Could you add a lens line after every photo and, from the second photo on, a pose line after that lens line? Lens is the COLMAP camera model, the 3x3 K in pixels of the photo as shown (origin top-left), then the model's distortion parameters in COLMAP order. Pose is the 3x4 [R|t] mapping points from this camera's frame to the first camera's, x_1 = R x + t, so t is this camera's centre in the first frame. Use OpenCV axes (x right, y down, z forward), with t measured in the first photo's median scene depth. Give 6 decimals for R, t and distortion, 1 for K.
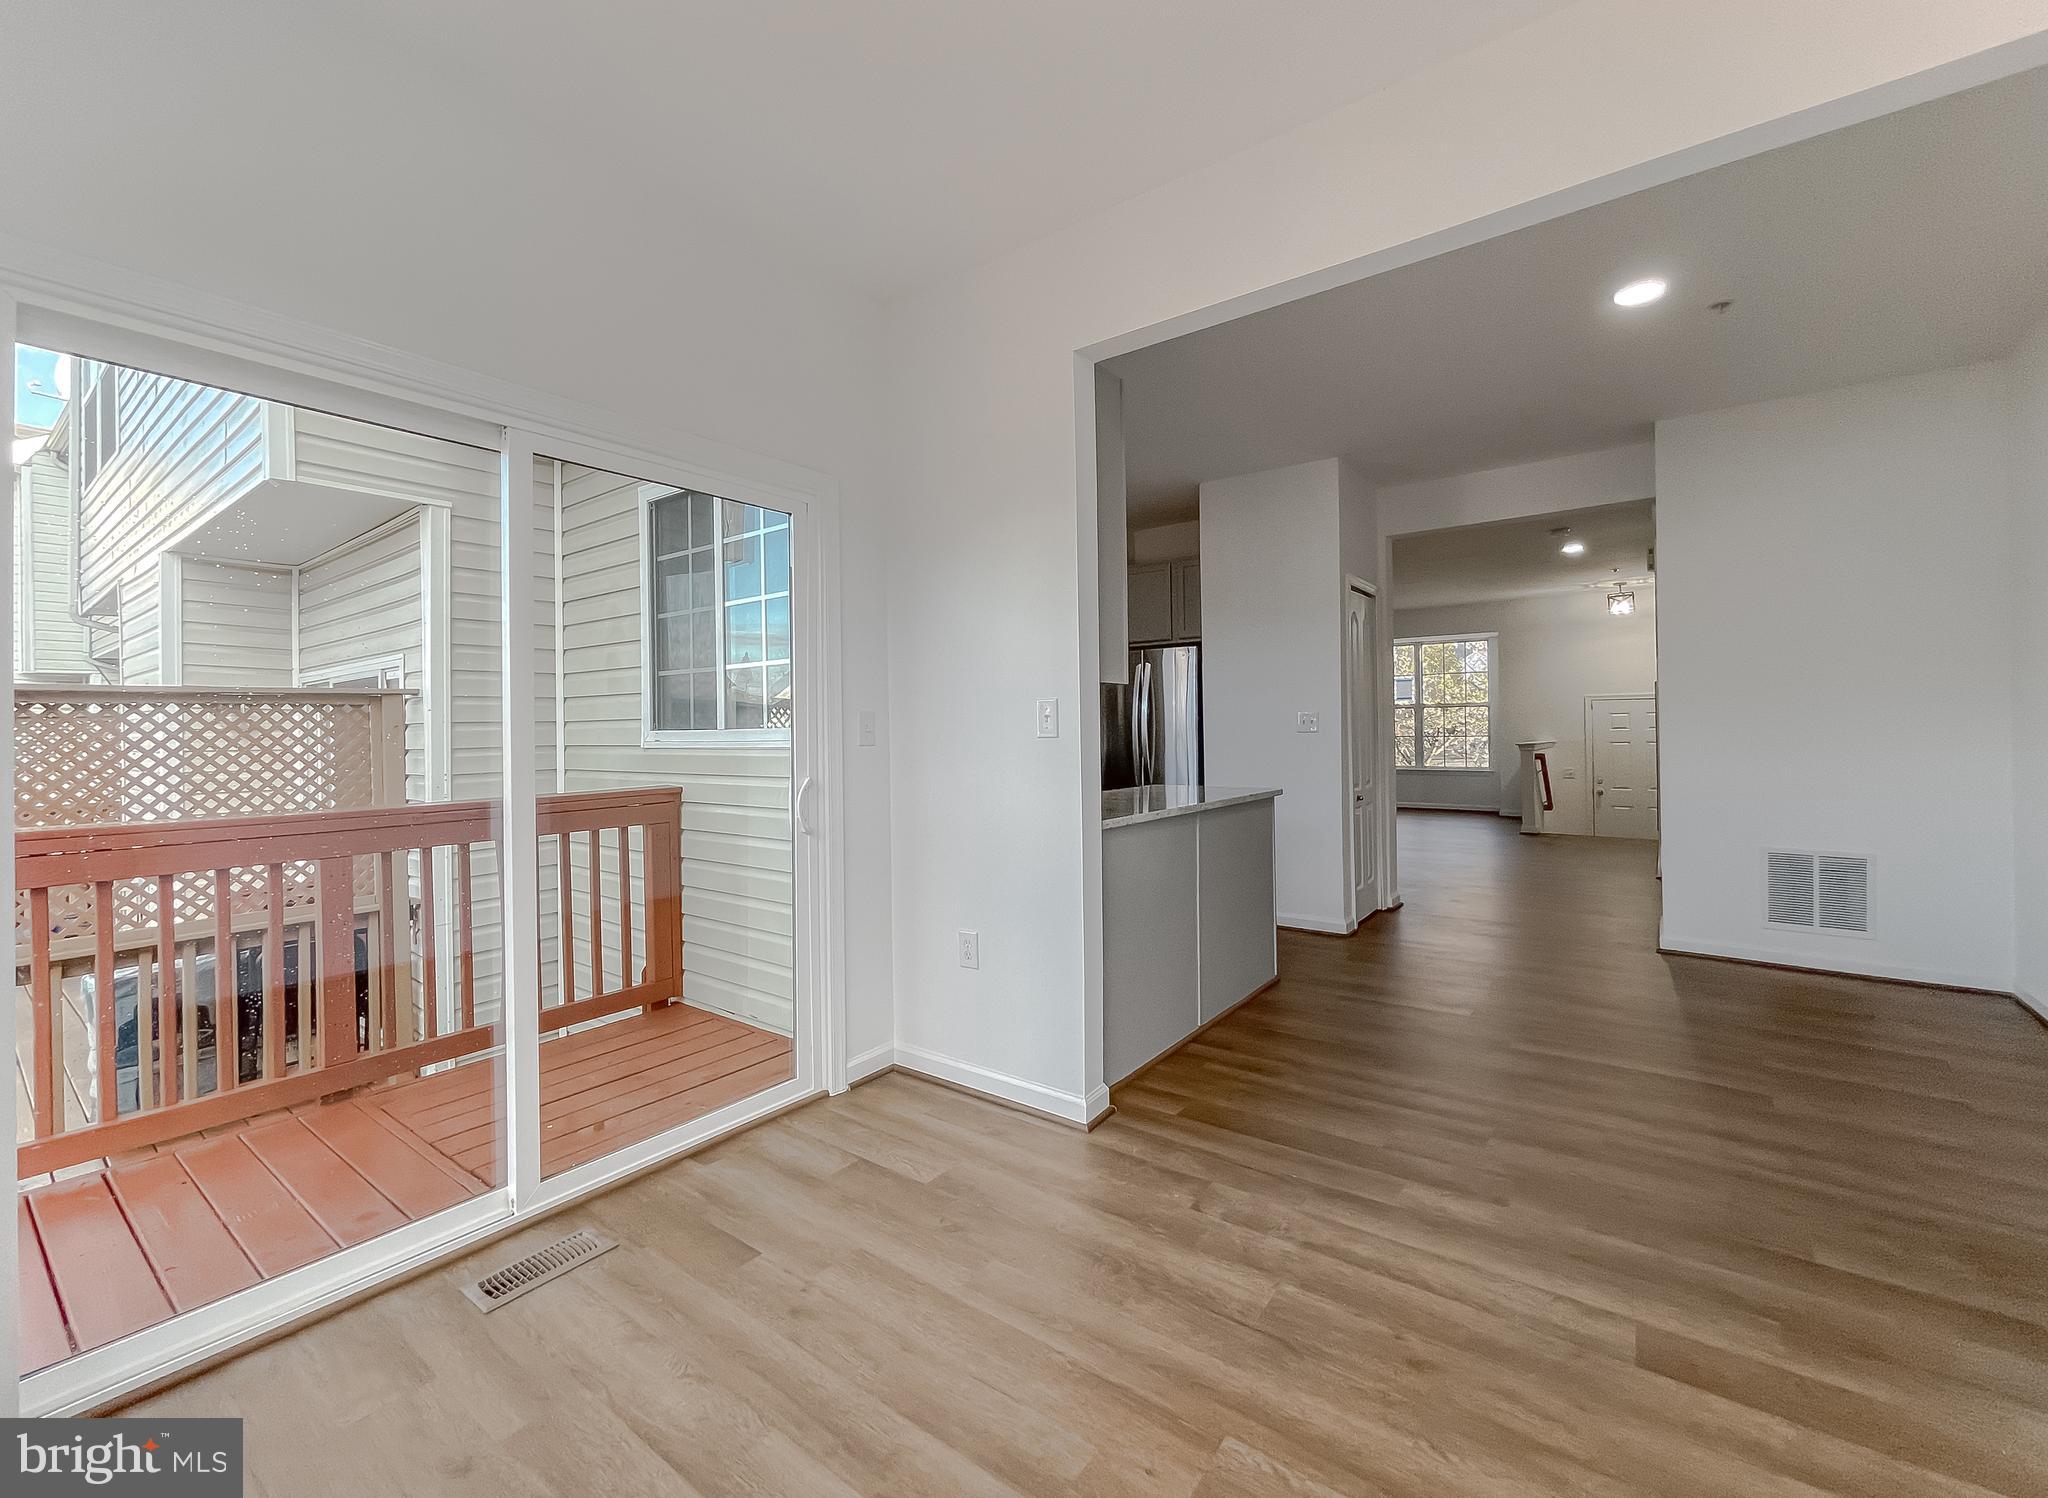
lens RADIAL K [[850.3, 0, 1016.9], [0, 850.3, 722.6], [0, 0, 1]] dist [0.000174, 0.000106]
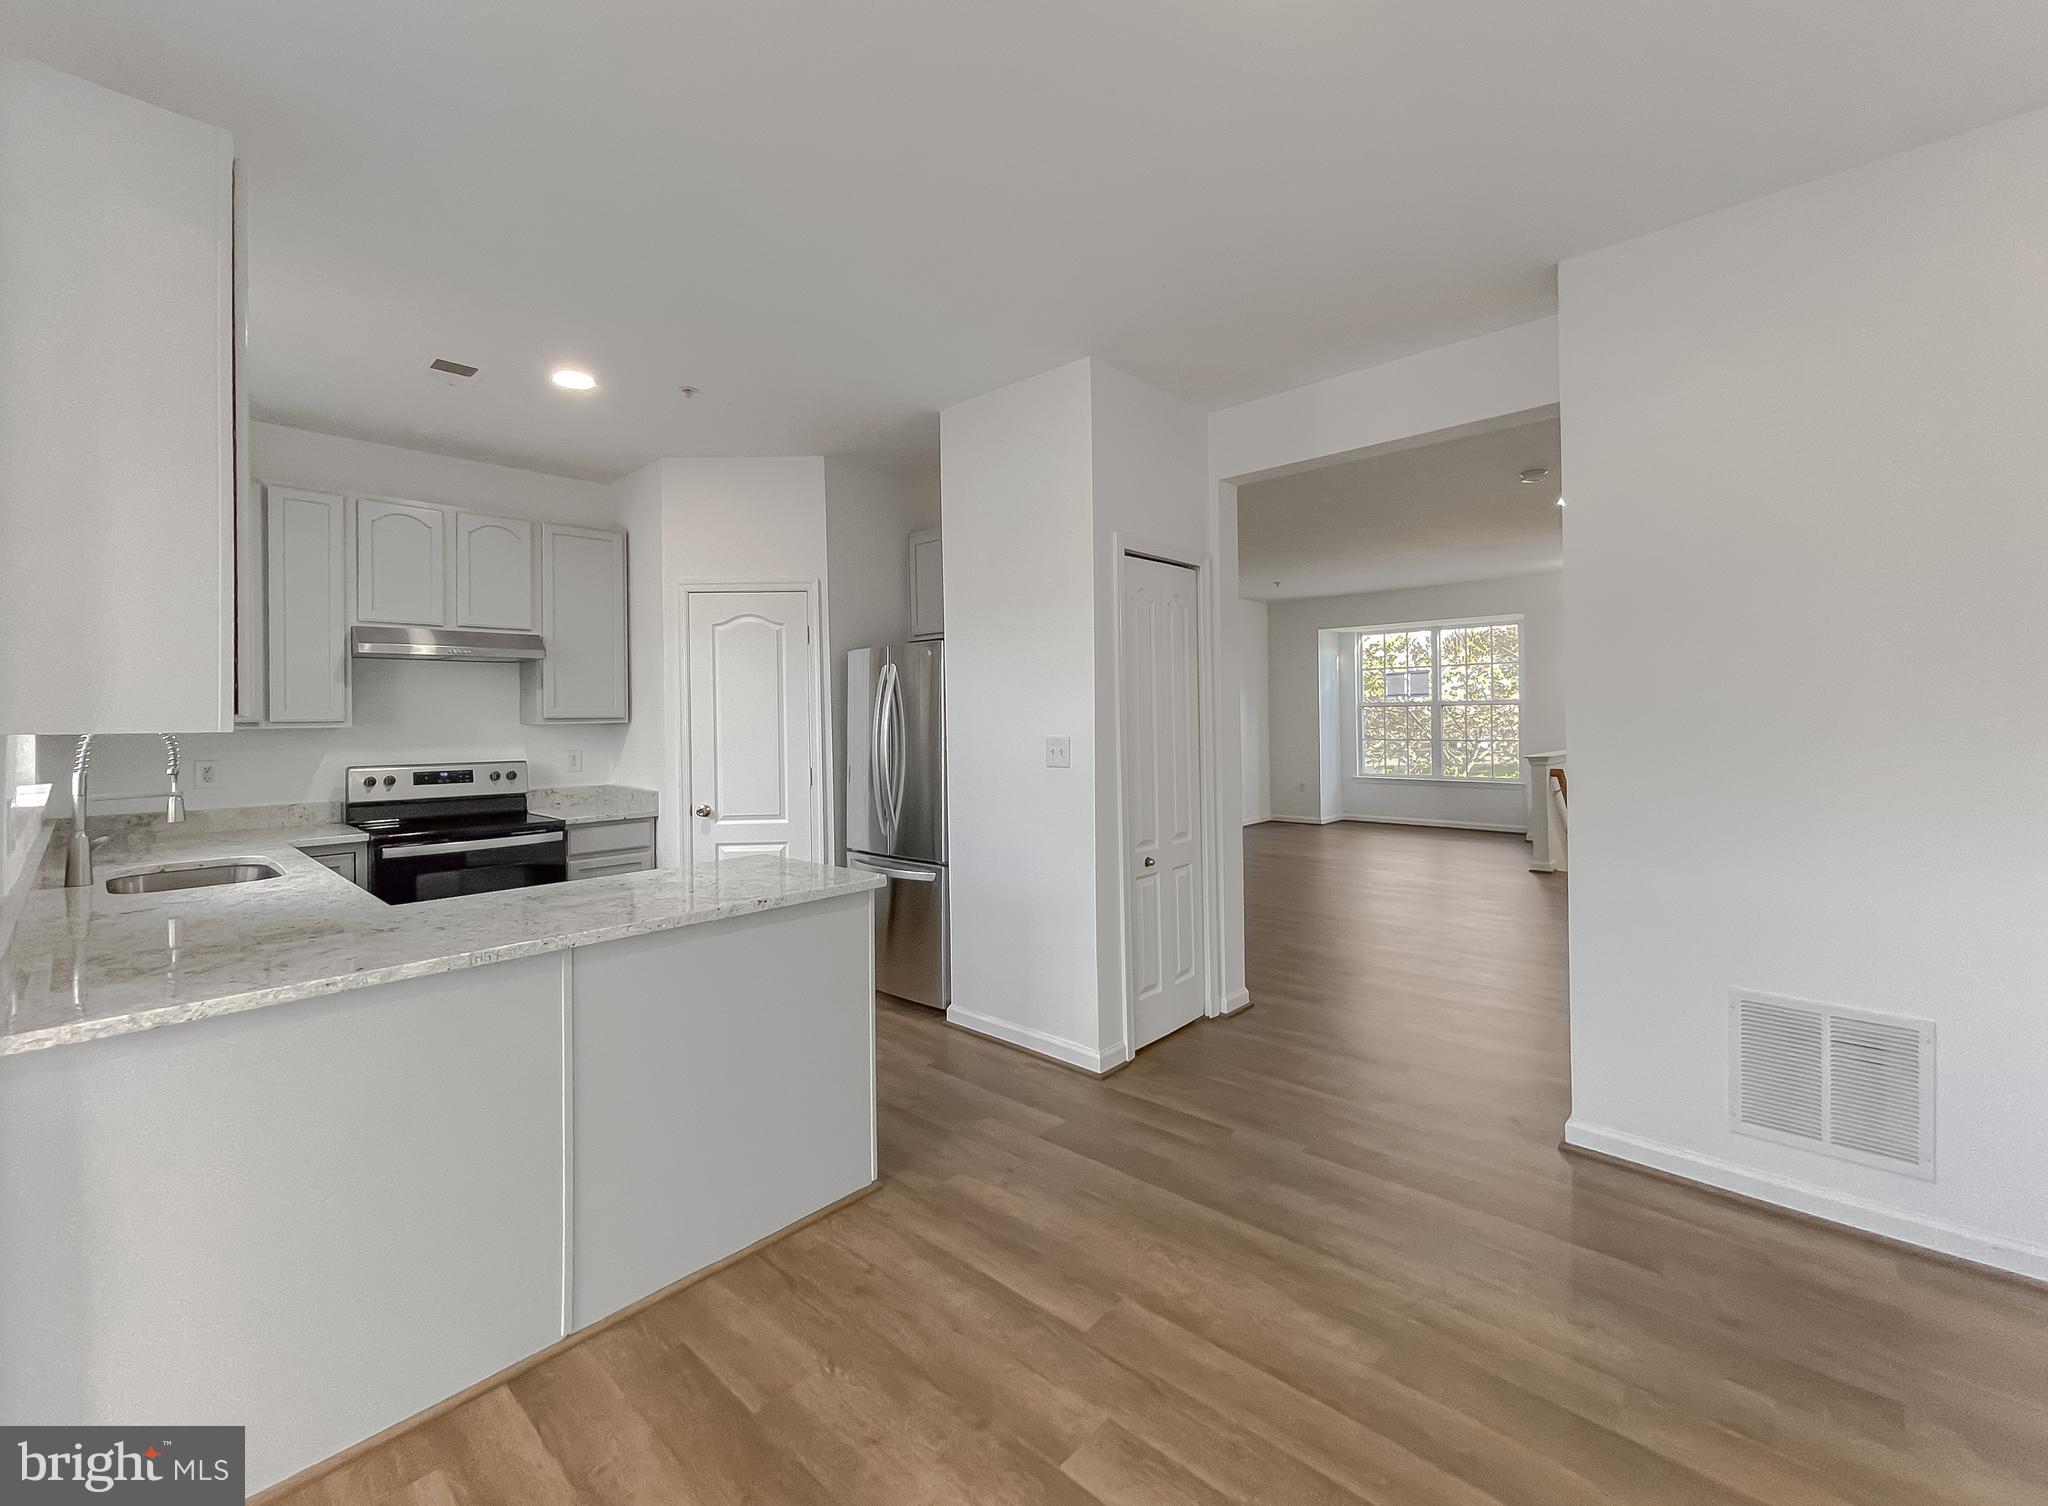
lens RADIAL K [[859.0, 0, 1031.3], [0, 859.0, 711.1], [0, 0, 1]] dist [-0.000012, 0.000022]
pose [[0.995477, 0.000884, -0.095001, 0.468216], [-0.000362, 0.999985, 0.005511, -0.046087], [0.095004, -0.005452, 0.995462, 0.385706]]
